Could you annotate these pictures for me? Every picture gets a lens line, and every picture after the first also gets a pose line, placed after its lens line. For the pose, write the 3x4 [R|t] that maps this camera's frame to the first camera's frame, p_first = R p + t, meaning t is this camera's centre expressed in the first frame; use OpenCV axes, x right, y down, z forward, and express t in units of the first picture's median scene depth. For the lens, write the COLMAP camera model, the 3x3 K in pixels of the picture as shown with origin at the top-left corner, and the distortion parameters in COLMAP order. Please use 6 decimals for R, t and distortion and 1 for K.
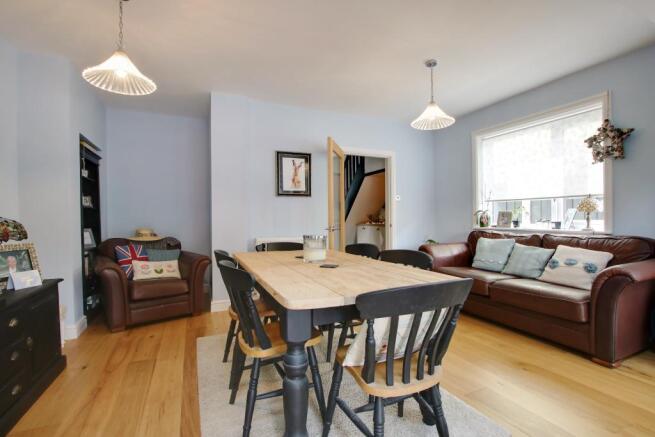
lens RADIAL K [[308.1, 0, 330.1], [0, 308.1, 218.6], [0, 0, 1]] dist [-0.018432, -0.000281]
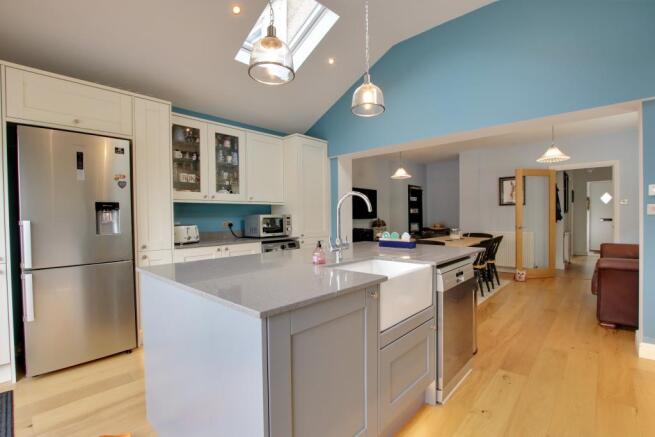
lens RADIAL K [[308.1, 0, 331.4], [0, 308.1, 219.9], [0, 0, 1]] dist [-0.018432, -0.000281]
pose [[0.396223, 0.019019, -0.917957, 0.972585], [0.005656, 0.999716, 0.023154, -0.042399], [0.918137, -0.014366, 0.396003, -0.449388]]
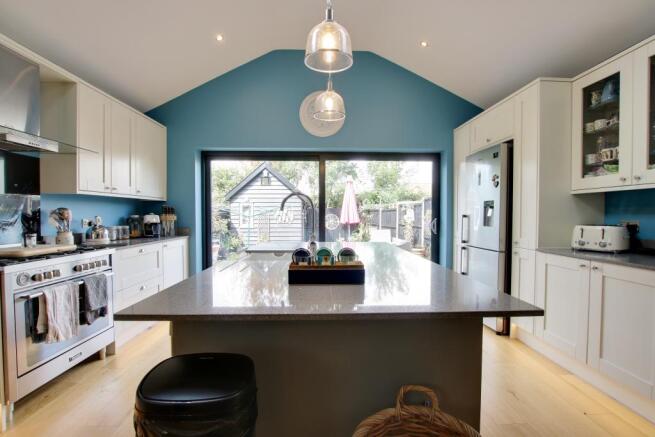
lens RADIAL K [[308.1, 0, 329.3], [0, 308.1, 221.1], [0, 0, 1]] dist [-0.018432, -0.000281]
pose [[-0.927733, 0.001687, 0.373240, 0.241919], [0.009970, 0.999745, 0.020263, -0.035051], [-0.373110, 0.022520, -0.927514, 0.294790]]
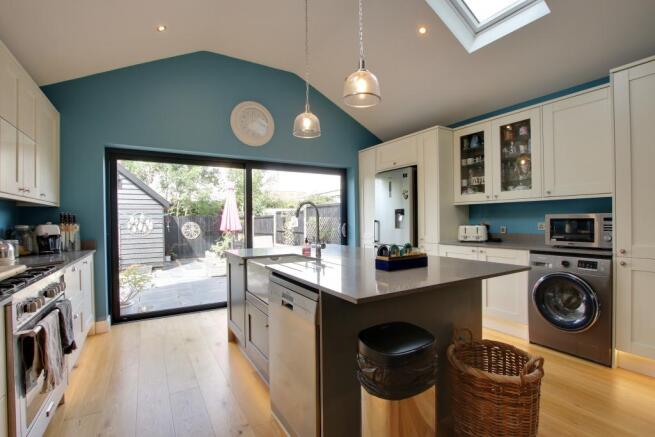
lens RADIAL K [[308.1, 0, 328.8], [0, 308.1, 221.1], [0, 0, 1]] dist [-0.018432, -0.000281]
pose [[-0.991859, 0.023497, -0.125154, 0.545136], [0.022954, 0.999720, 0.005778, -0.037801], [0.125254, 0.002859, -0.992121, 0.435434]]
